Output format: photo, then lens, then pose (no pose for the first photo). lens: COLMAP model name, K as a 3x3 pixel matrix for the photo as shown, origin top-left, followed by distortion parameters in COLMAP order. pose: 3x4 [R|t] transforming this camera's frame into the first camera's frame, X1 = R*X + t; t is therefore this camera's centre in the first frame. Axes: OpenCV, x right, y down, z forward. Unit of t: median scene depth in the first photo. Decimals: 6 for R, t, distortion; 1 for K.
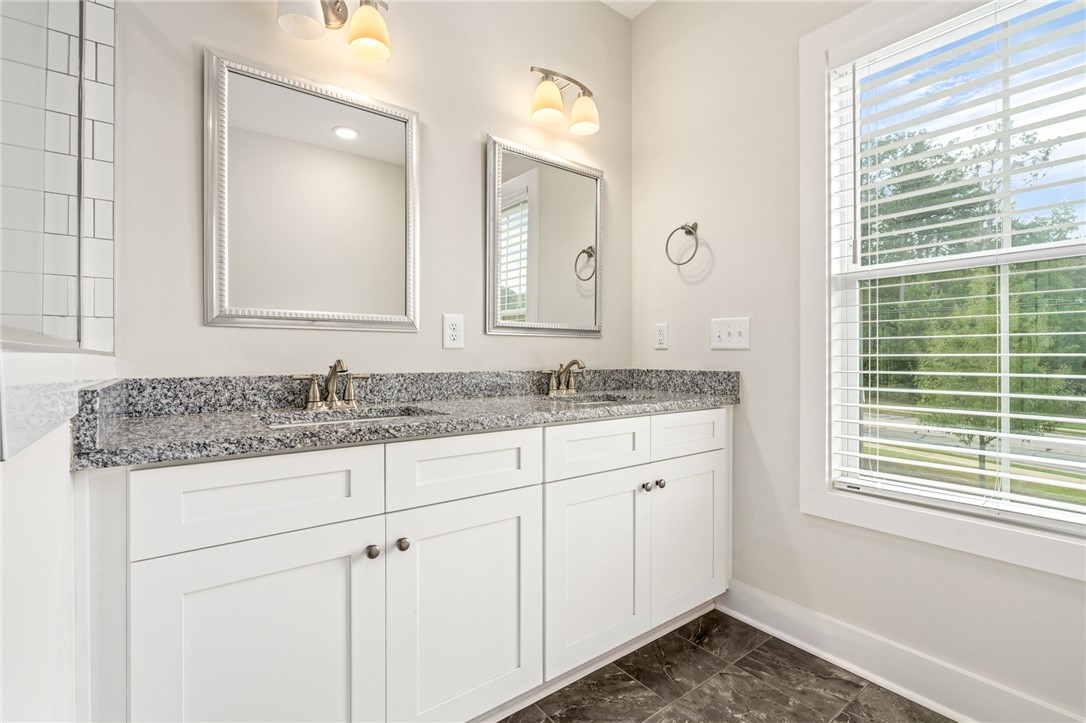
lens RADIAL K [[494.8, 0, 549.4], [0, 494.8, 362.8], [0, 0, 1]] dist [-0.004135, 0.001005]
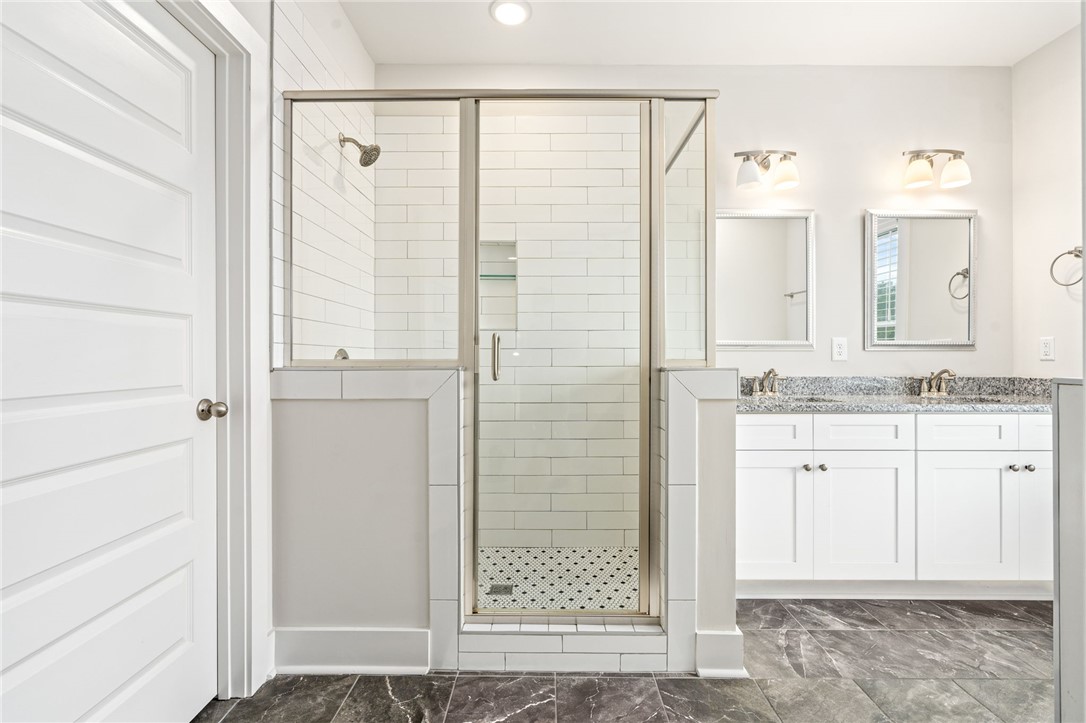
lens RADIAL K [[494.8, 0, 539.9], [0, 494.8, 354.8], [0, 0, 1]] dist [-0.004135, 0.001005]
pose [[0.790121, -0.002057, -0.612947, 0.004770], [-0.007189, 0.999894, -0.012623, -0.020826], [0.612908, 0.014380, 0.790023, -0.693663]]
